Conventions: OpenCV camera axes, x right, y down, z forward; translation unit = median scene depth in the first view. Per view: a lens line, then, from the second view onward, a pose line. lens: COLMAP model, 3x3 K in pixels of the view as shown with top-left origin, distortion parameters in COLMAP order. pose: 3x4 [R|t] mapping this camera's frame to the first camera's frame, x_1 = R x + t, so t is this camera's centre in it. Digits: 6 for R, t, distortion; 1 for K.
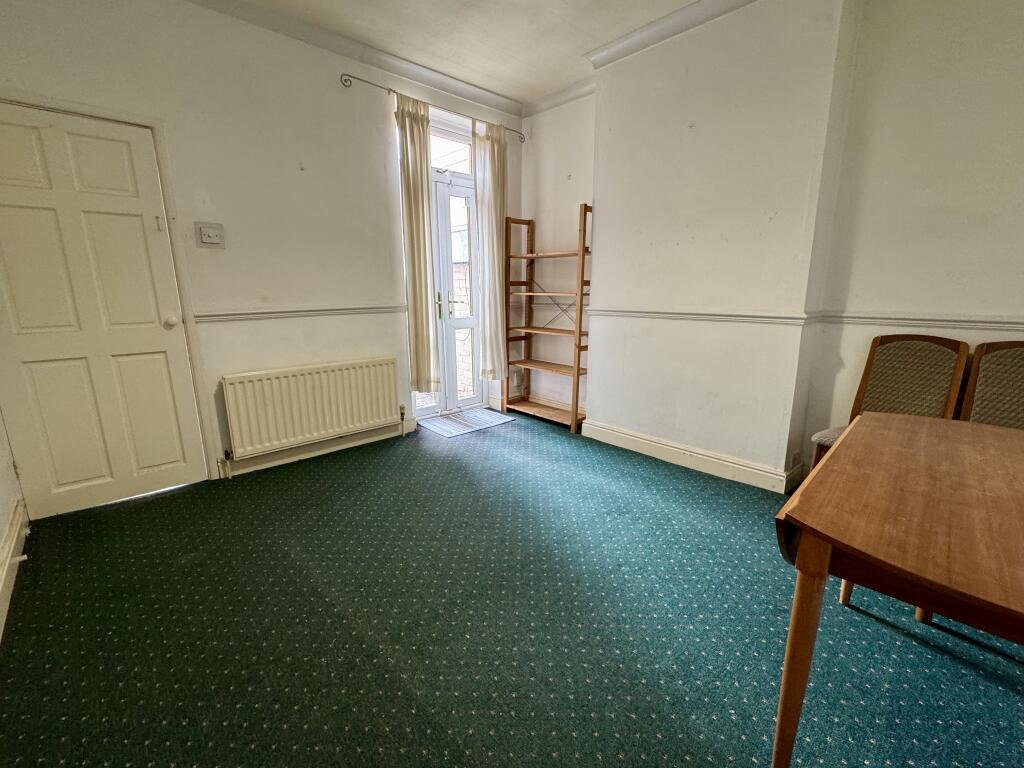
lens RADIAL K [[444.2, 0, 512.3], [0, 444.2, 383.6], [0, 0, 1]] dist [-0.009659, -0.000051]
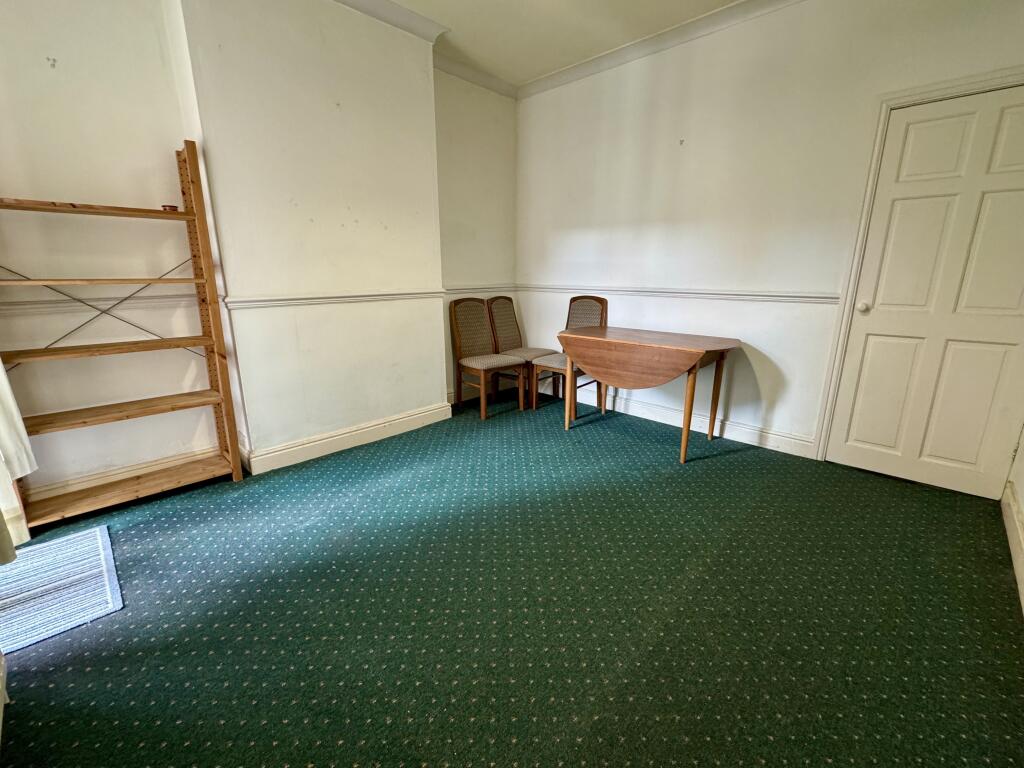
lens RADIAL K [[444.2, 0, 511.7], [0, 444.2, 383.3], [0, 0, 1]] dist [-0.009659, -0.000051]
pose [[-0.046516, -0.248145, 0.967605, -0.561471], [0.208980, 0.944802, 0.252343, -0.128934], [-0.976813, 0.213949, 0.007909, 0.587911]]
